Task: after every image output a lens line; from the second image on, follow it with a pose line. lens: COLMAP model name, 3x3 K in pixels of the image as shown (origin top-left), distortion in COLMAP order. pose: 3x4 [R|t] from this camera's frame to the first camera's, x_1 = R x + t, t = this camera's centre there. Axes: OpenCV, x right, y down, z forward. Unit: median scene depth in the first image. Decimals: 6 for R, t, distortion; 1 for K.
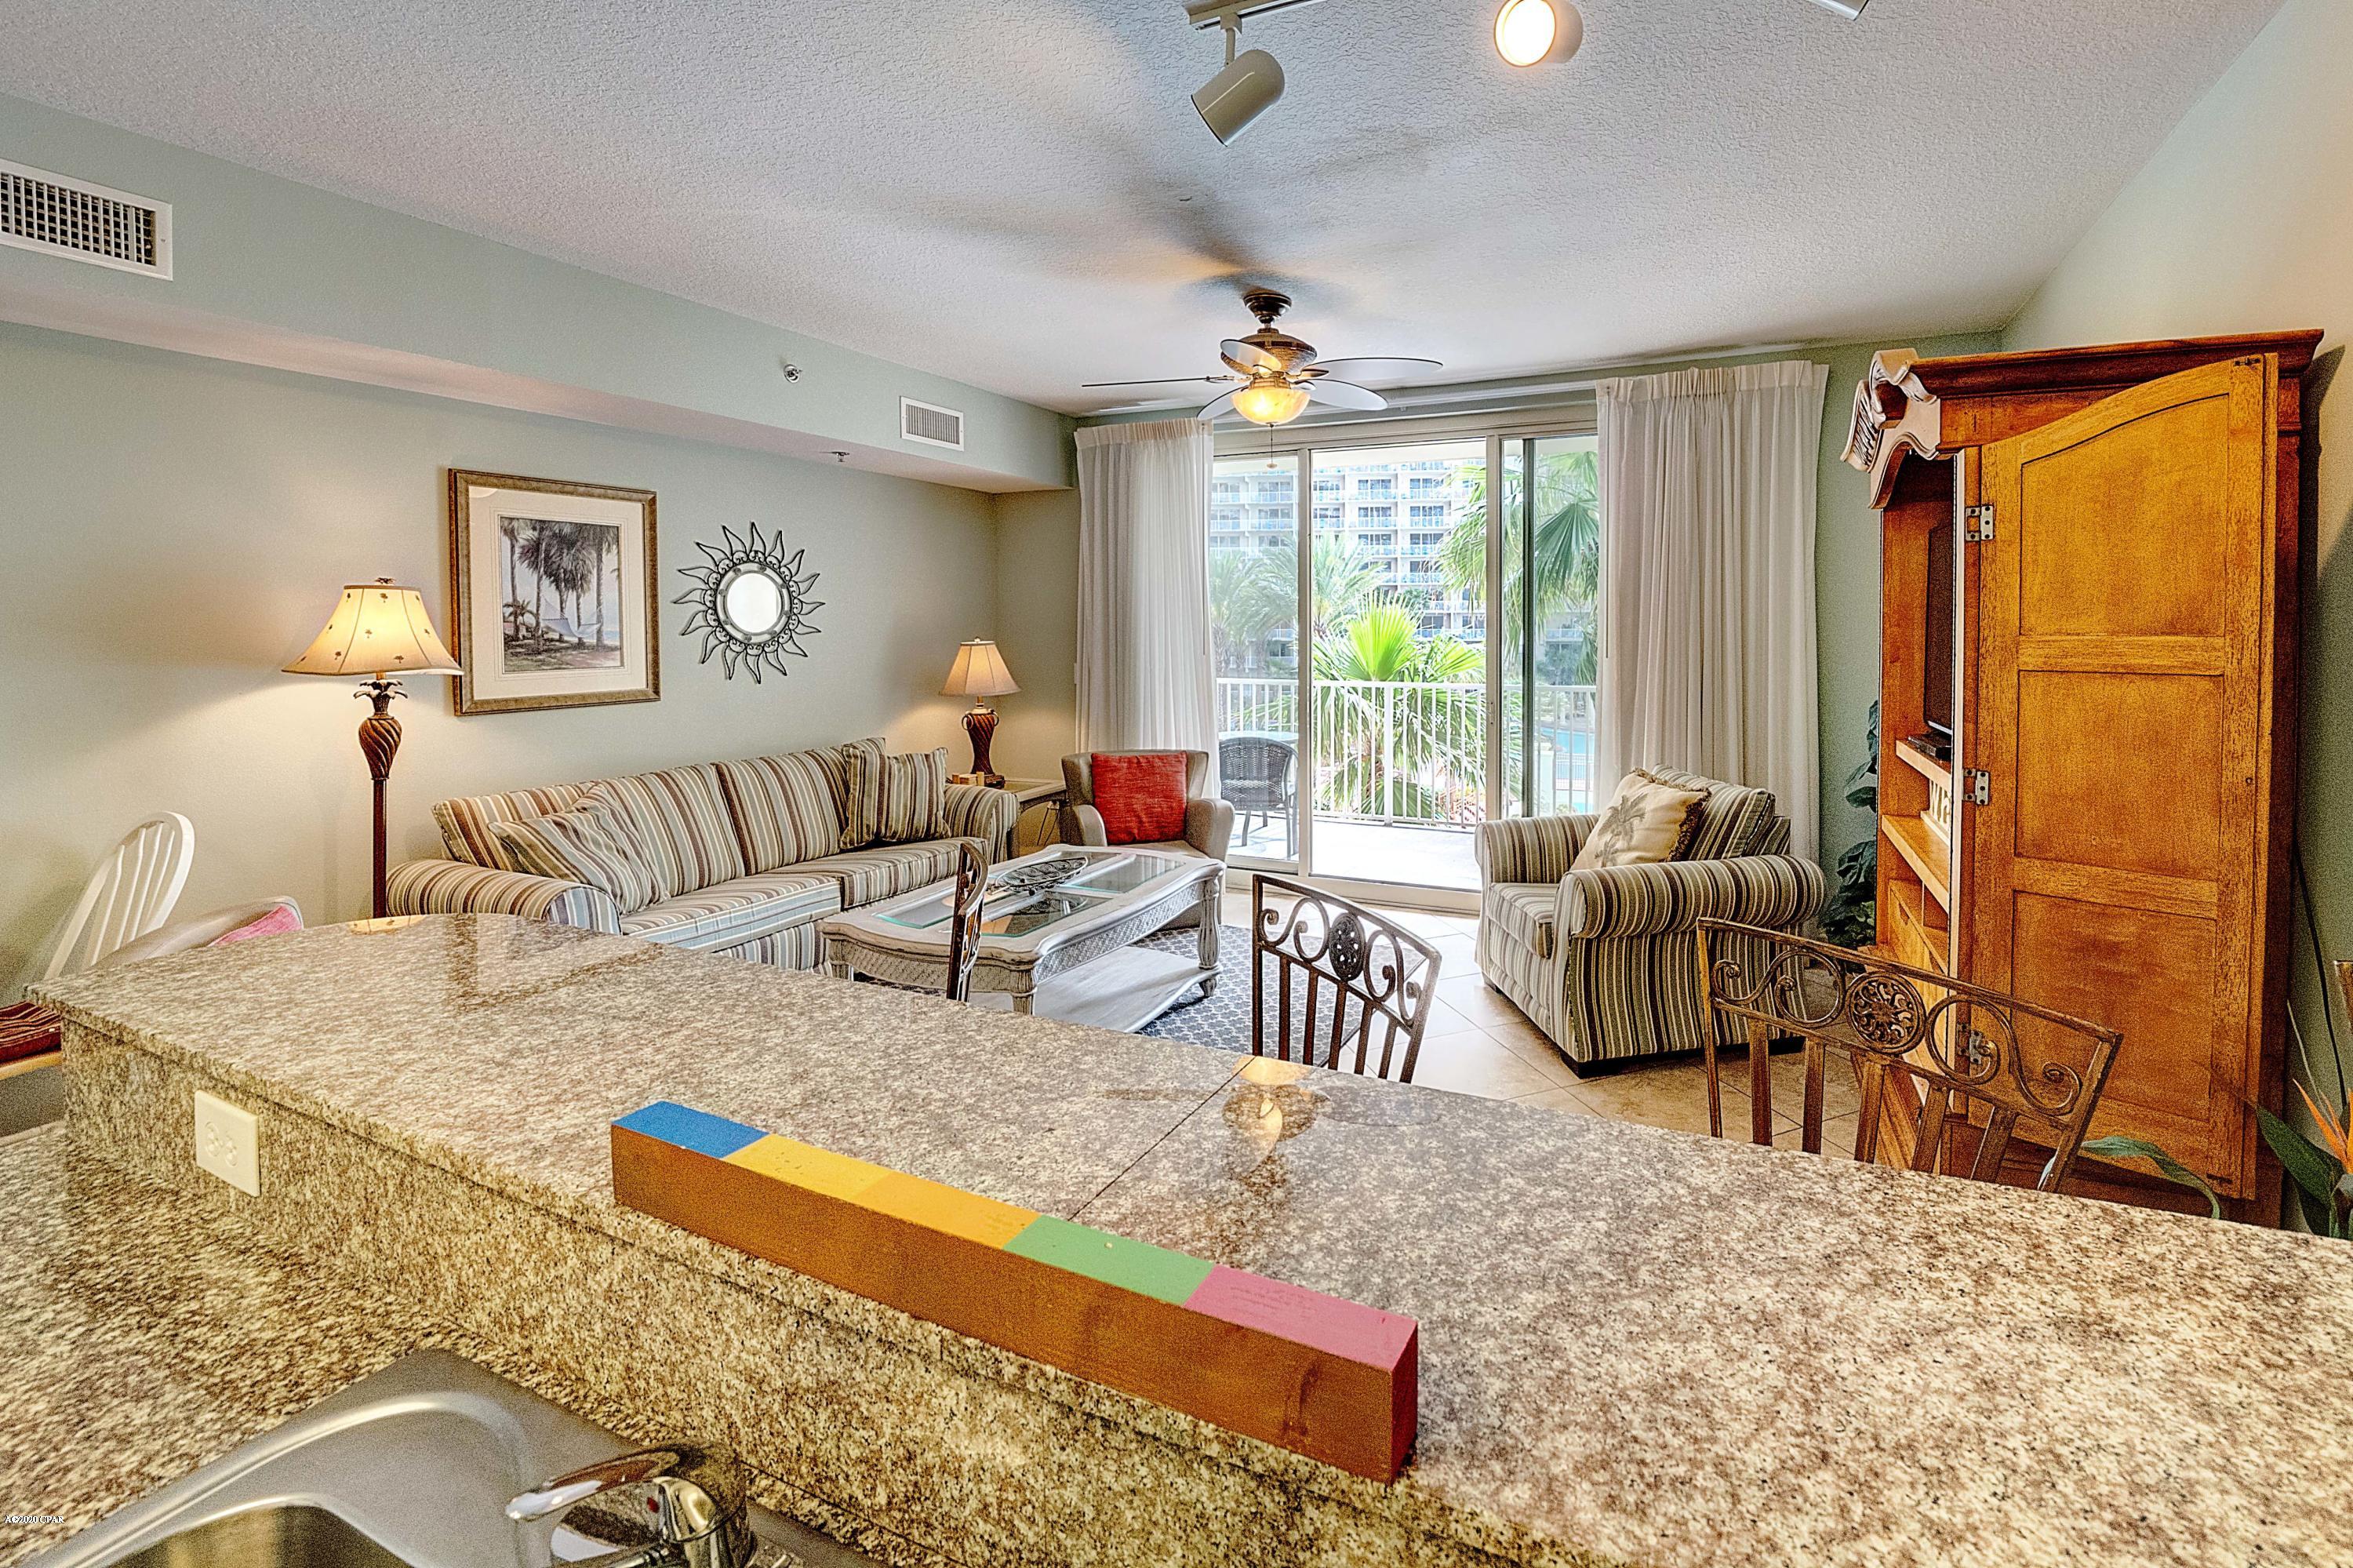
lens RADIAL K [[967.6, 0, 1343.2], [0, 967.6, 644.9], [0, 0, 1]] dist [-0.024640, 0.002785]
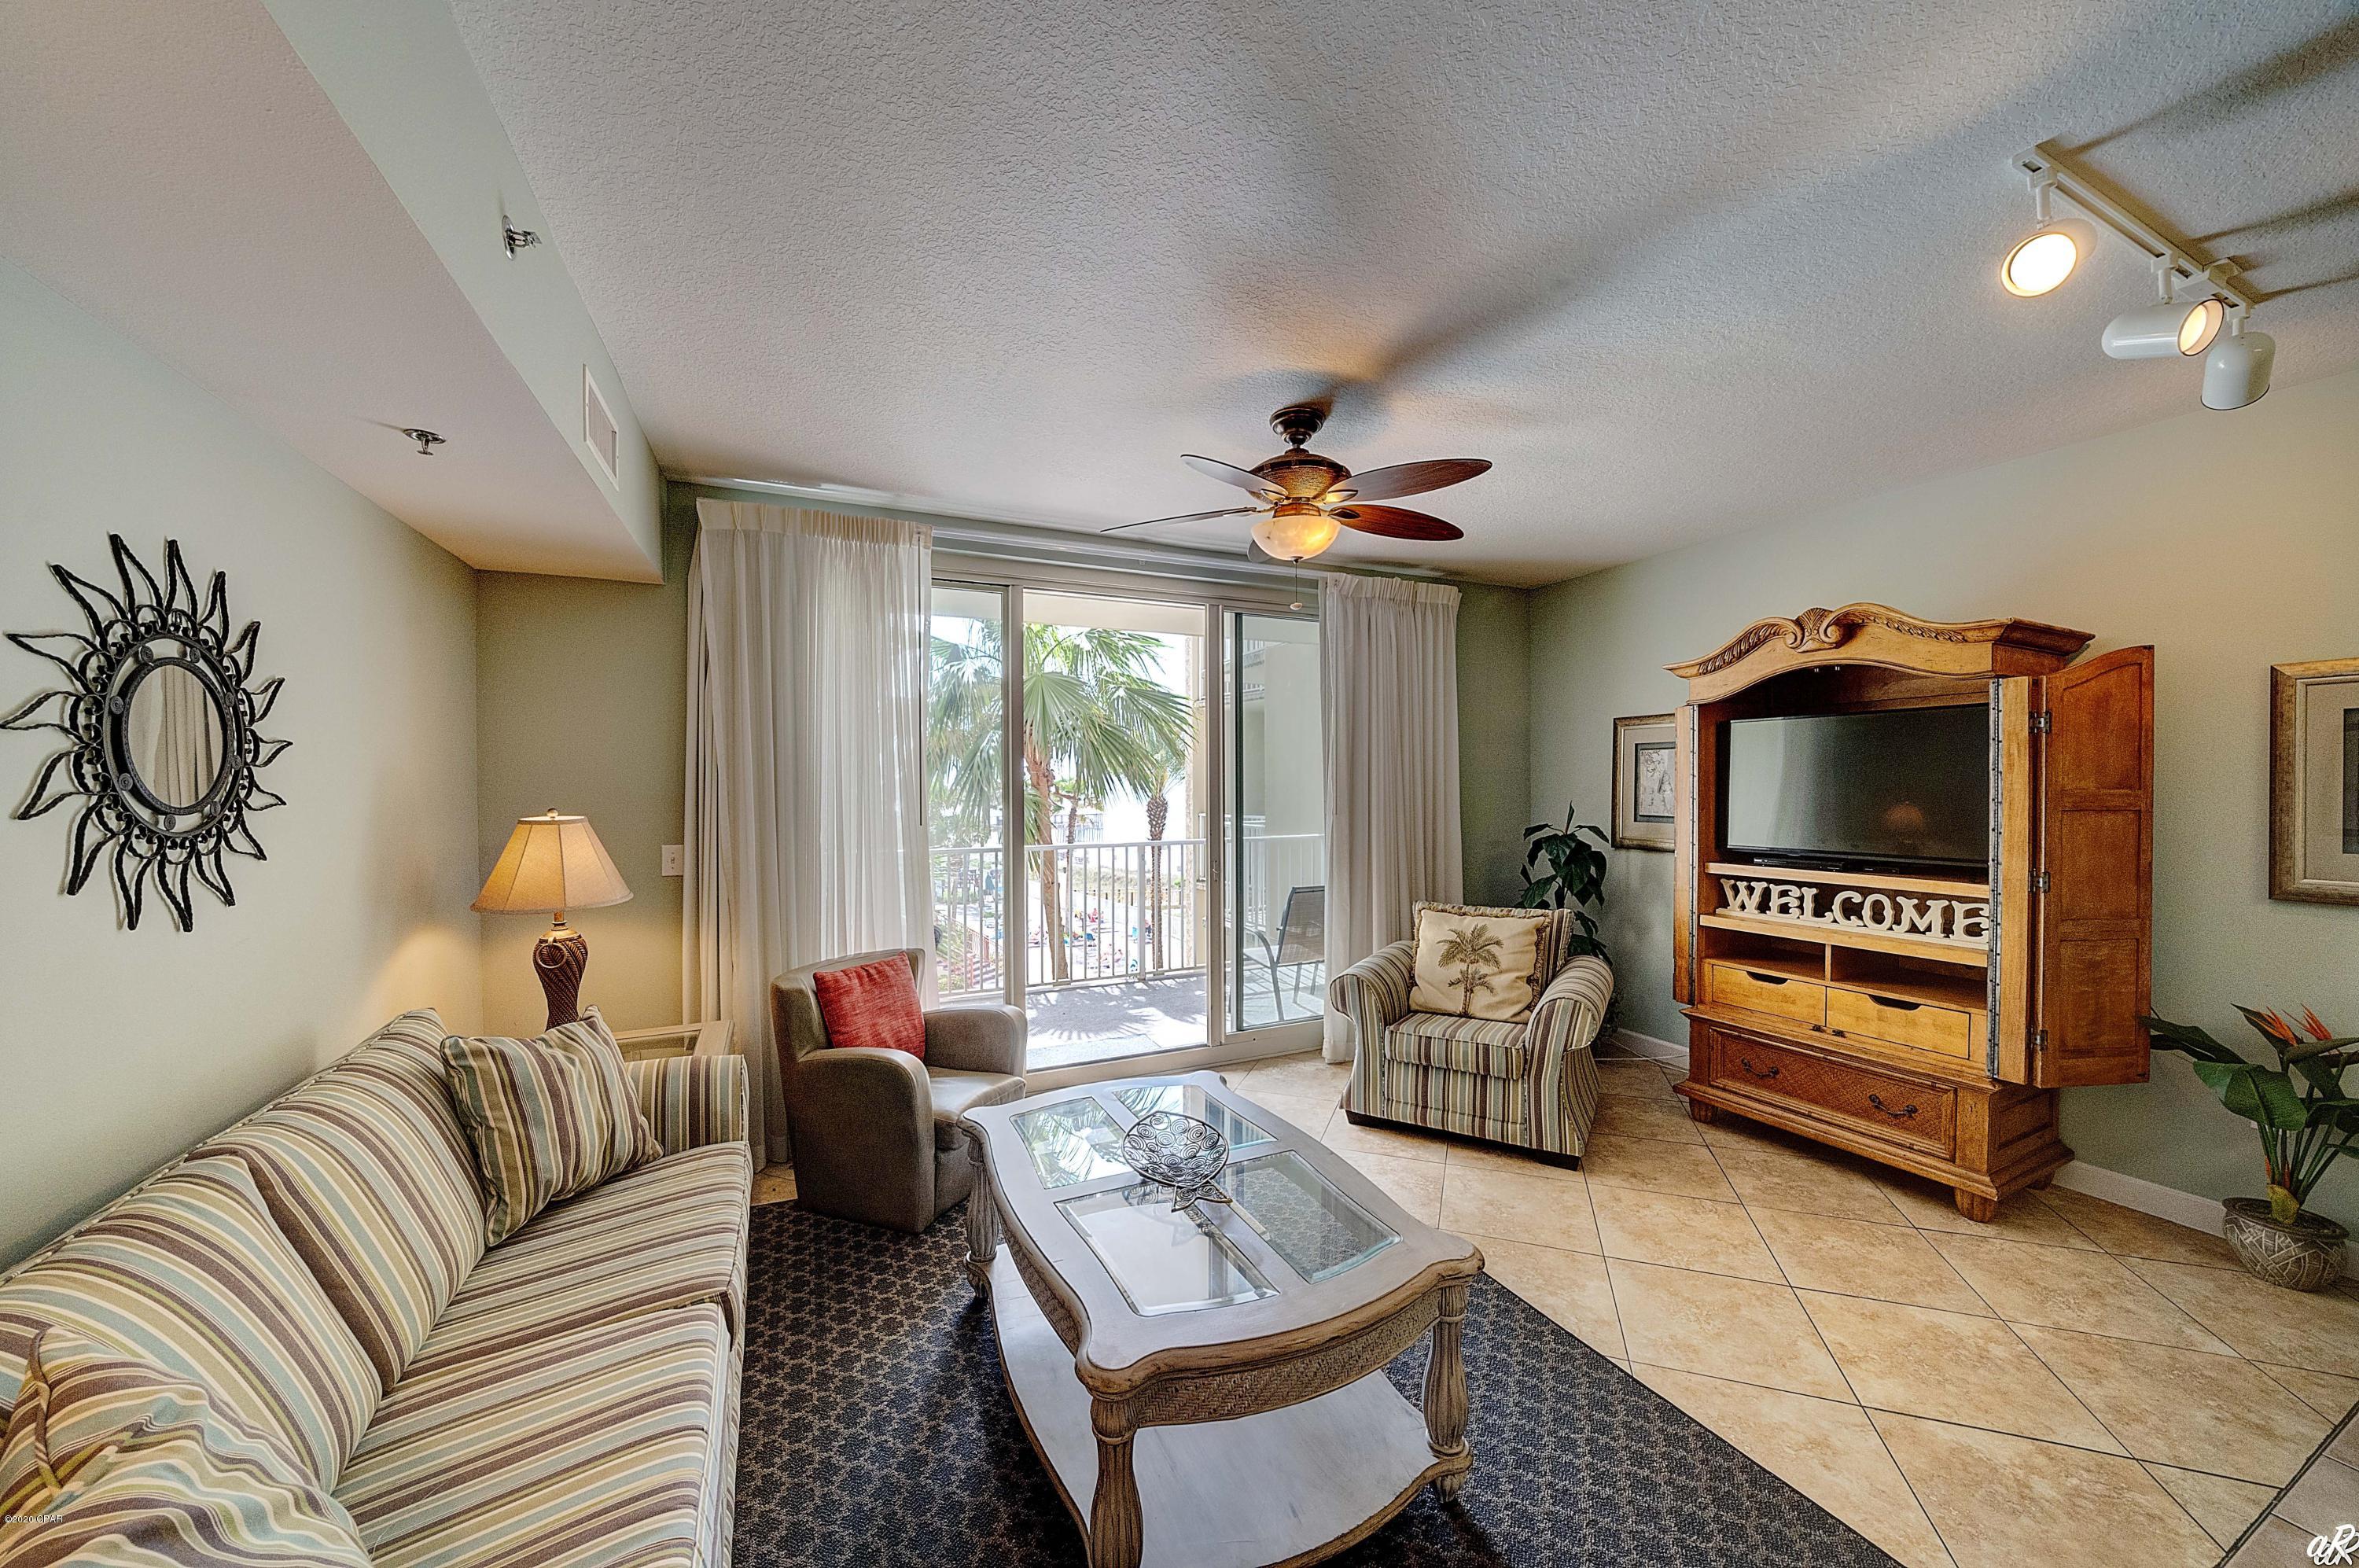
lens RADIAL K [[828.5, 0, 1176.9], [0, 828.5, 794.1], [0, 0, 1]] dist [-0.025785, 0.002879]
pose [[0.696517, -0.008281, 0.717493, -0.634295], [0.017958, 0.999821, -0.005893, -0.010176], [-0.717316, 0.016990, 0.696541, 0.510289]]
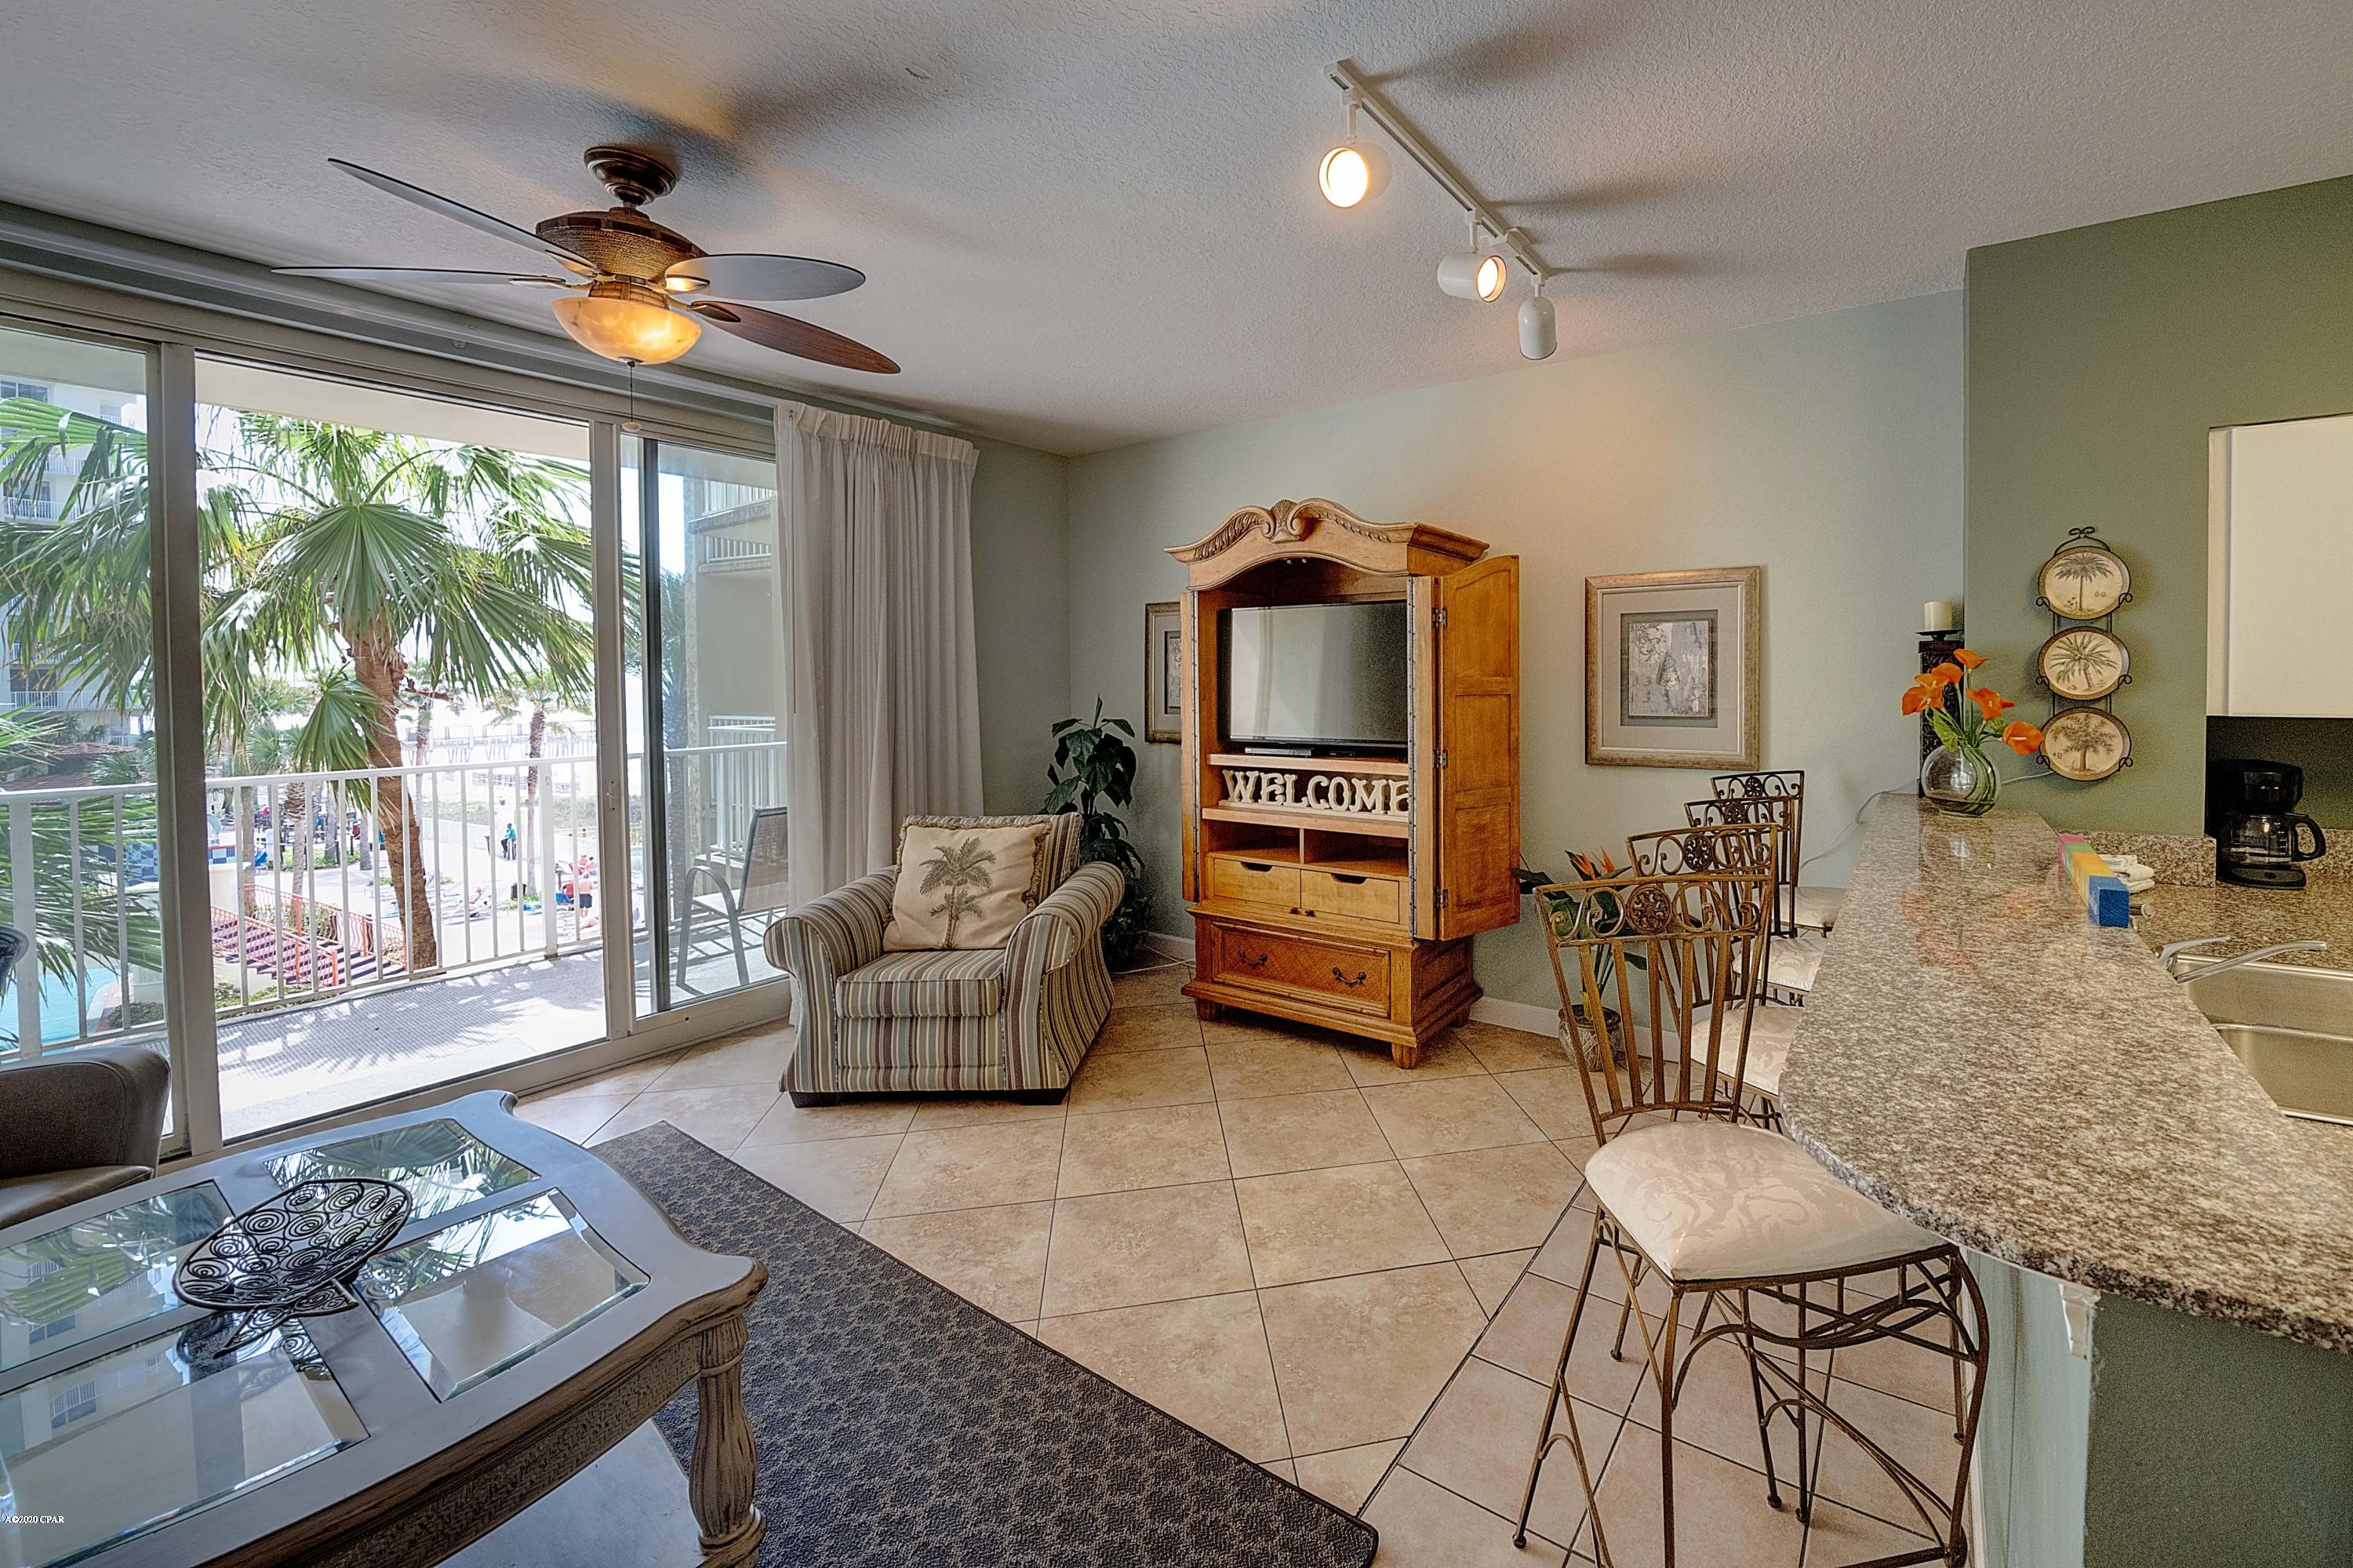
lens RADIAL K [[936.4, 0, 1331.4], [0, 936.4, 699.5], [0, 0, 1]] dist [-0.024614, -0.000875]
pose [[0.193459, -0.024454, 0.980804, -0.536667], [0.026270, 0.999460, 0.019737, -0.004319], [-0.980757, 0.021947, 0.193997, 0.397477]]
